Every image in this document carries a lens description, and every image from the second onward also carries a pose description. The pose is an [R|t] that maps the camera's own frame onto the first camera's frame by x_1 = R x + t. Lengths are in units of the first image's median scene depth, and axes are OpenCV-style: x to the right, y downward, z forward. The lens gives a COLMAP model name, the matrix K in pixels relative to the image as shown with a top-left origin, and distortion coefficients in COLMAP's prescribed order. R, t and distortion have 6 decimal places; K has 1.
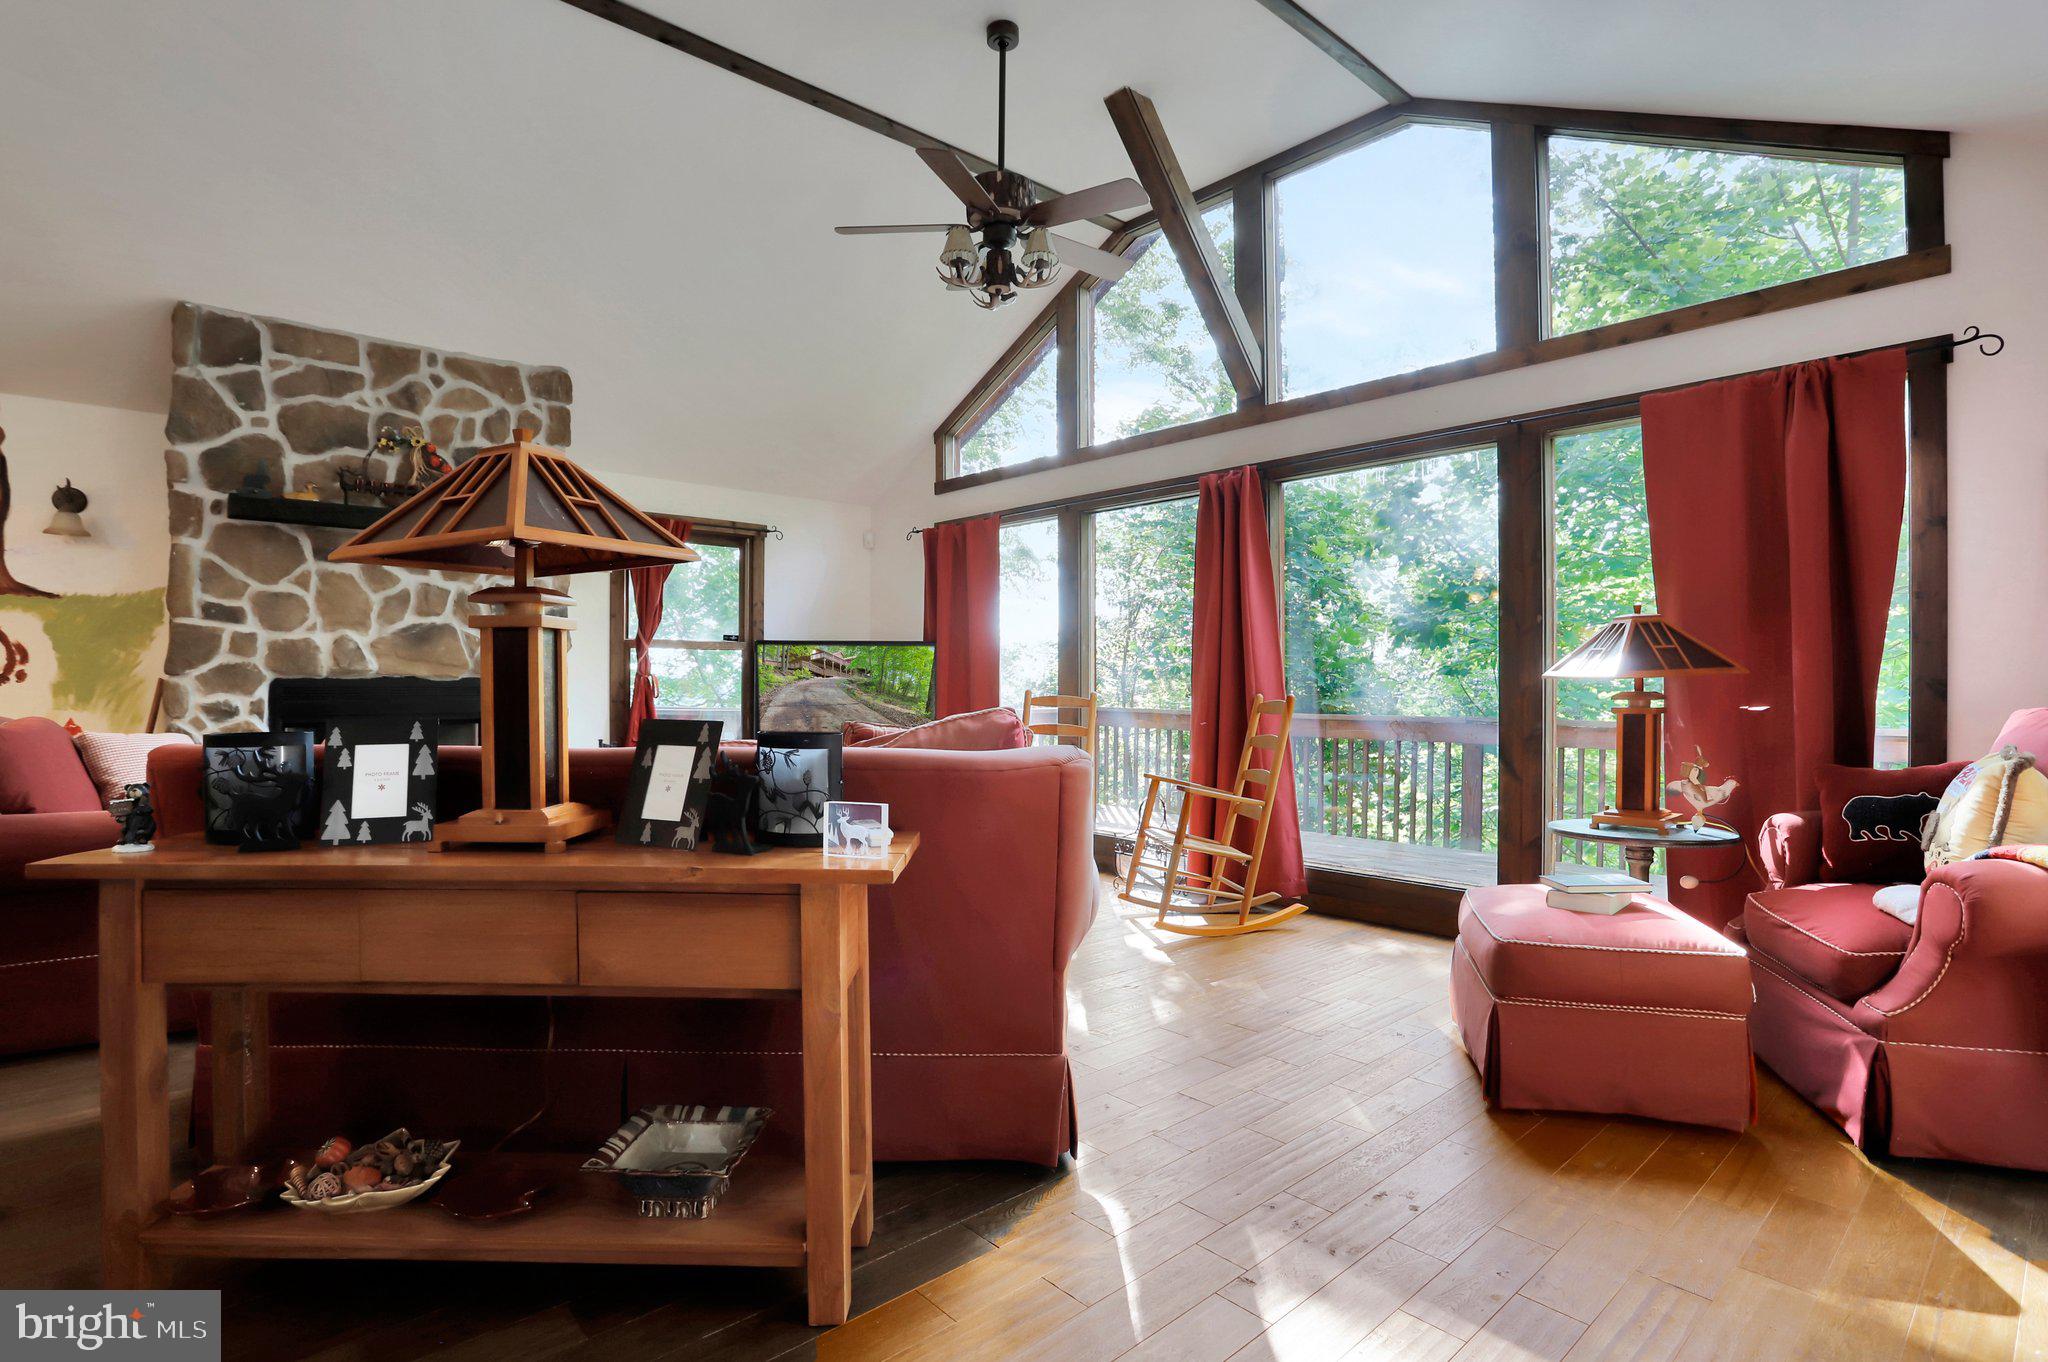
lens RADIAL K [[1035.3, 0, 1022.6], [0, 1035.3, 680.8], [0, 0, 1]] dist [-0.007223, 0.000399]
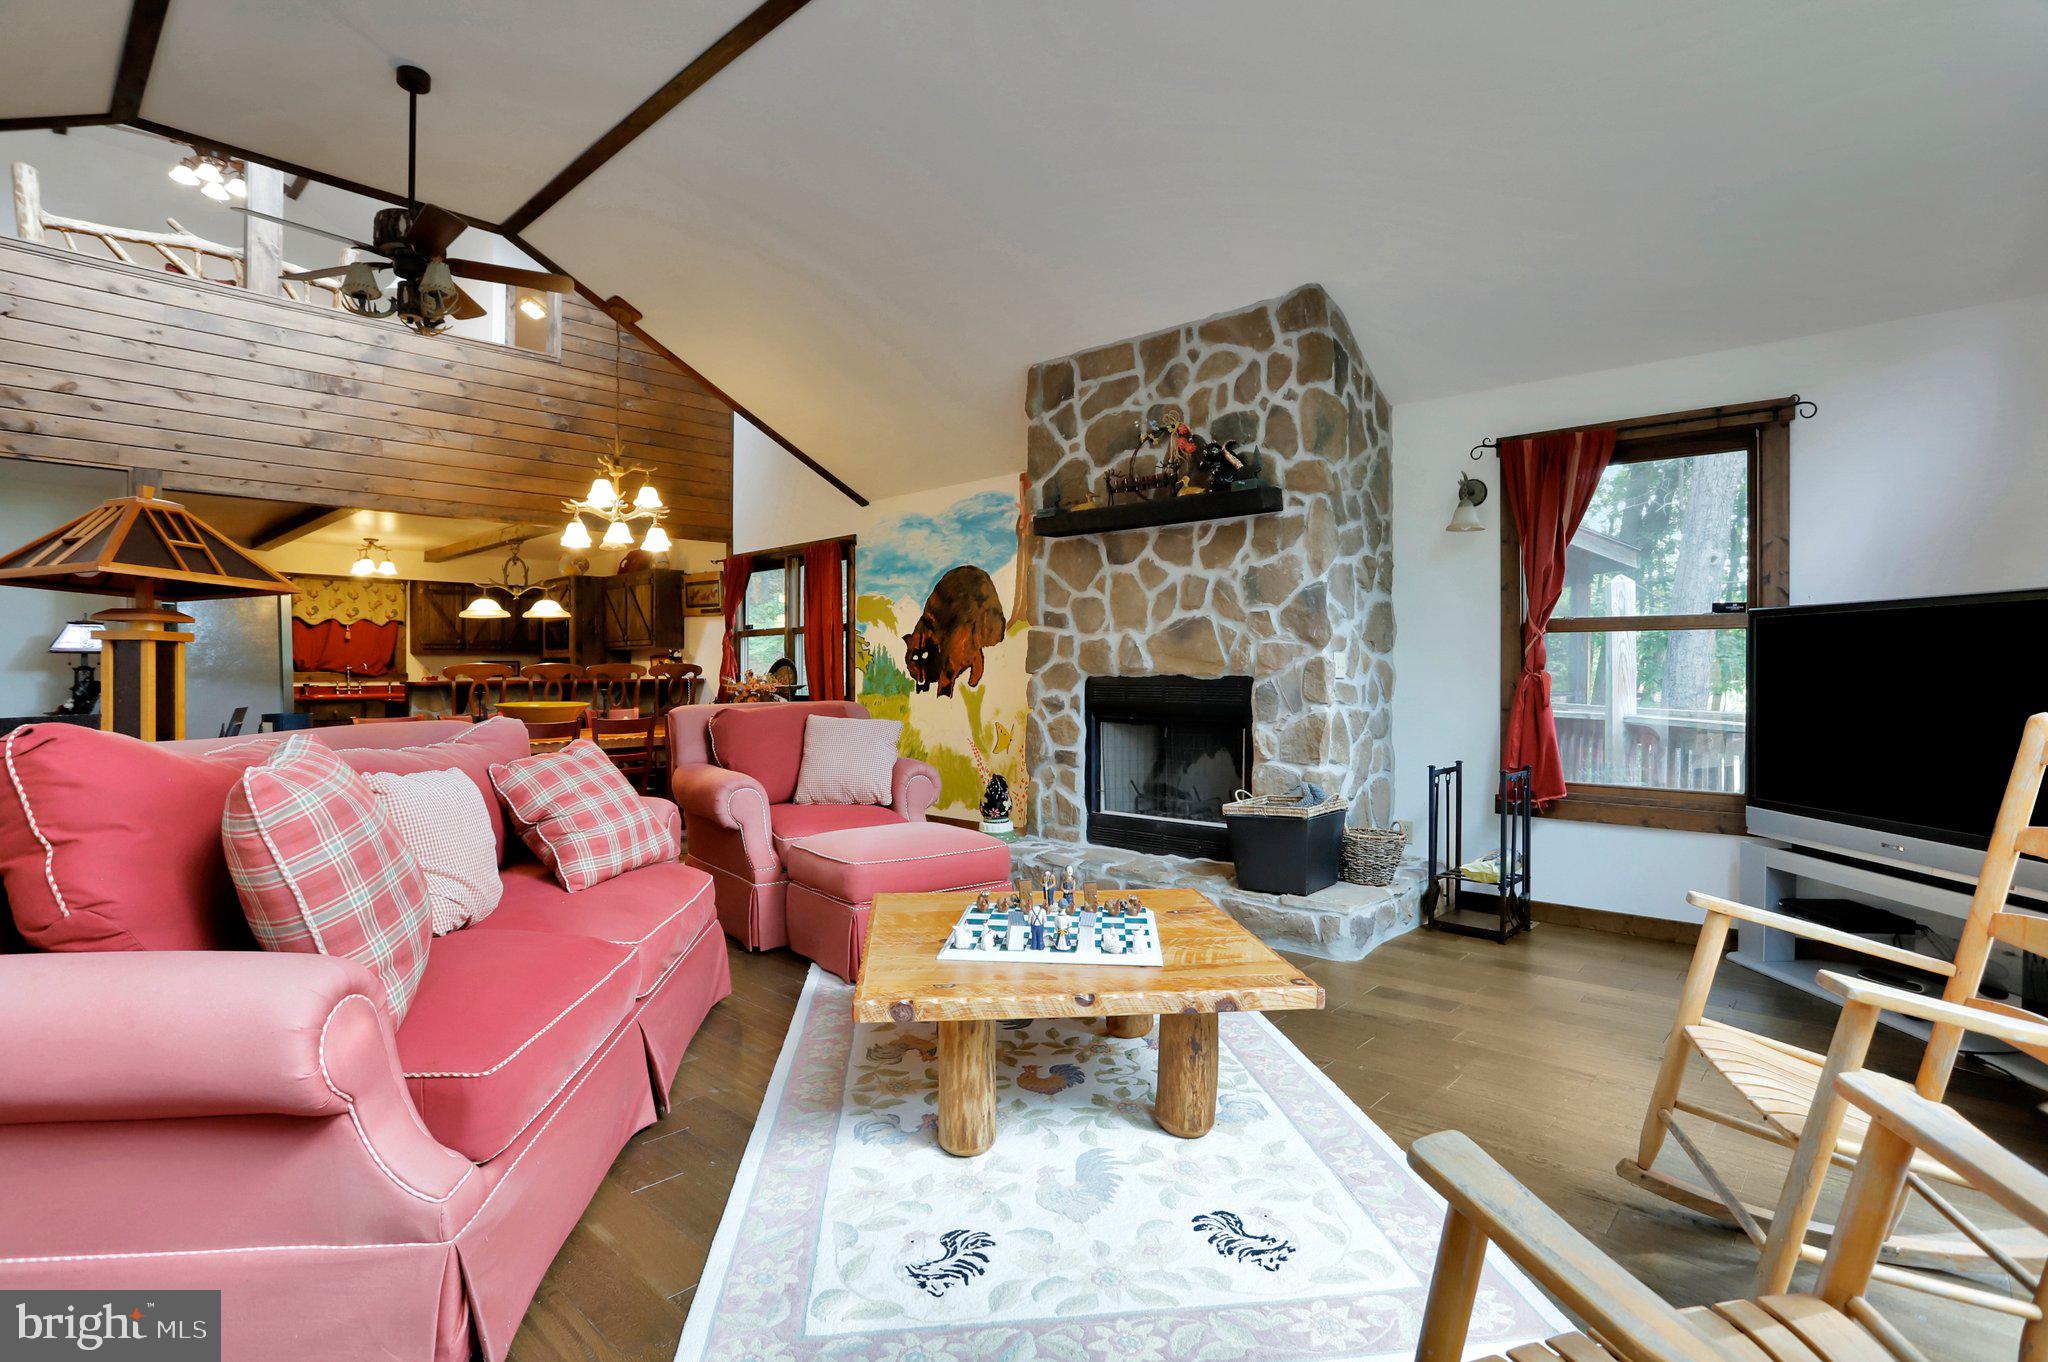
lens RADIAL K [[1035.3, 0, 1023.2], [0, 1035.3, 662.2], [0, 0, 1]] dist [-0.007223, 0.000399]
pose [[0.094706, -0.023993, -0.995216, 0.356303], [-0.016346, 0.999537, -0.025653, 0.011482], [0.995371, 0.018697, 0.094270, 0.815092]]
